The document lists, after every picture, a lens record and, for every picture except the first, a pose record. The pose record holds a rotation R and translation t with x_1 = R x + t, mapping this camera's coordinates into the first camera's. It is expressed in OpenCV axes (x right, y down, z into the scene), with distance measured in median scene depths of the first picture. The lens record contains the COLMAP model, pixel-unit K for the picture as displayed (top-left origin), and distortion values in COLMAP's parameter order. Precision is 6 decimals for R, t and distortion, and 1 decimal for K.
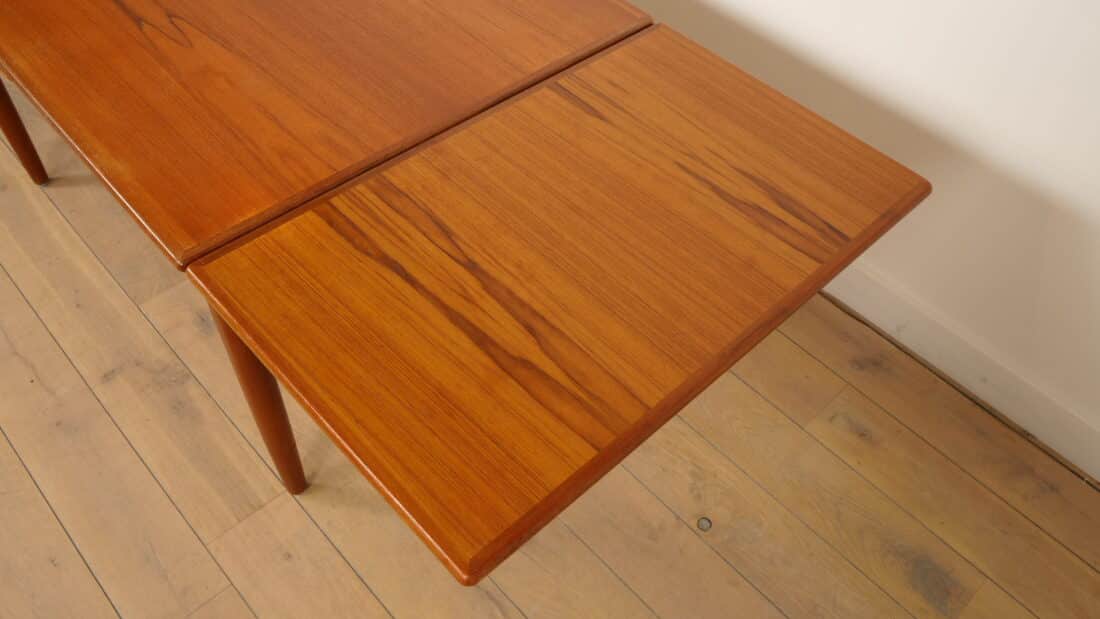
lens RADIAL K [[860.7, 0, 550.0], [0, 860.7, 309.5], [0, 0, 1]] dist [-0.038078, 0.005620]
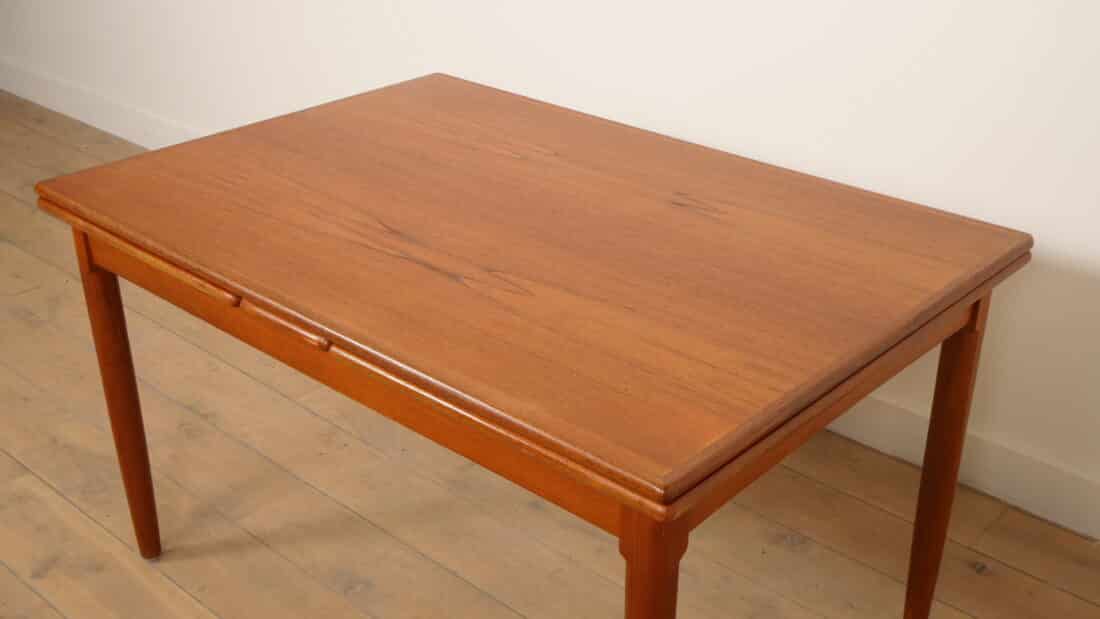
lens RADIAL K [[1259.6, 0, 563.3], [0, 1259.6, 306.0], [0, 0, 1]] dist [0.023020, 0.032012]
pose [[0.995271, -0.085598, 0.045925, -0.496764], [0.096880, 0.909243, -0.404836, 0.231605], [-0.007104, 0.407371, 0.913235, -0.152160]]
